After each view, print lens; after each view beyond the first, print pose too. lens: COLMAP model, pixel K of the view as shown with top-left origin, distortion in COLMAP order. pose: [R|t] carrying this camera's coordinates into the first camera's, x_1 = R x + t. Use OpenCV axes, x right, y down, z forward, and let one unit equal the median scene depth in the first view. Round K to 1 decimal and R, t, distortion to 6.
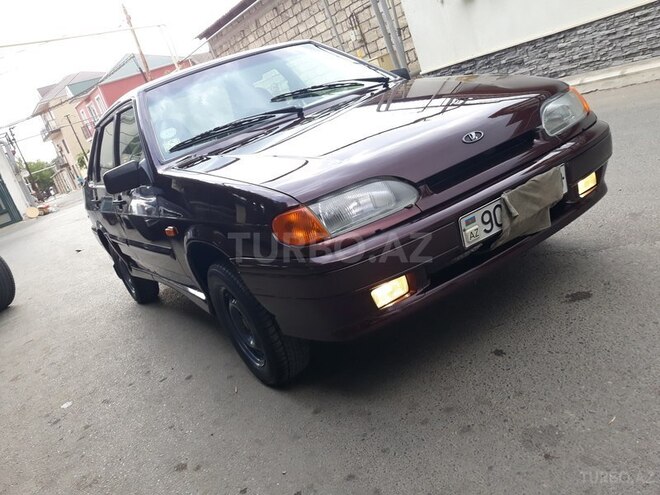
lens RADIAL K [[592.2, 0, 329.7], [0, 592.2, 251.3], [0, 0, 1]] dist [-0.002138, -0.018625]
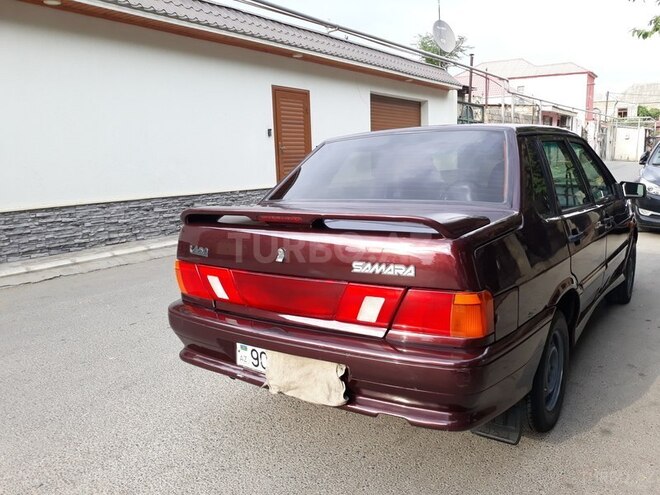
lens RADIAL K [[532.0, 0, 333.4], [0, 532.0, 247.2], [0, 0, 1]] dist [-0.006601, -0.001590]
pose [[-0.379981, 0.194484, 0.904318, -1.159136], [0.398709, 0.916600, -0.029594, -0.237500], [-0.834653, 0.349315, -0.425833, 2.143999]]
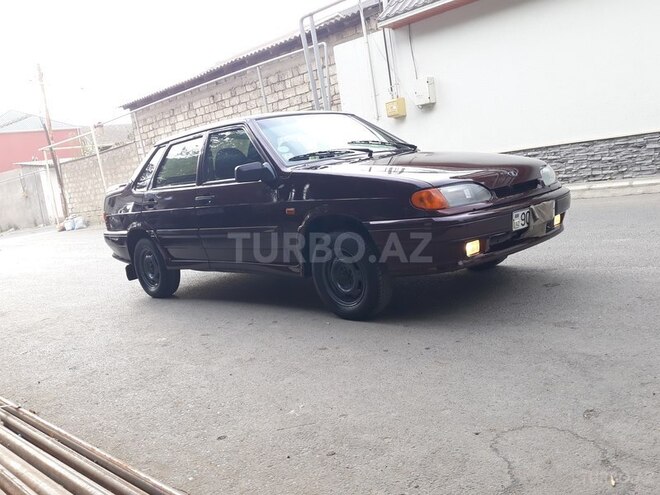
lens RADIAL K [[592.2, 0, 332.0], [0, 592.2, 244.2], [0, 0, 1]] dist [-0.002138, -0.018625]
pose [[0.960511, 0.159553, 0.227949, -0.416248], [-0.113682, 0.972790, -0.201881, 0.275692], [-0.253957, 0.167995, 0.952514, -0.319235]]
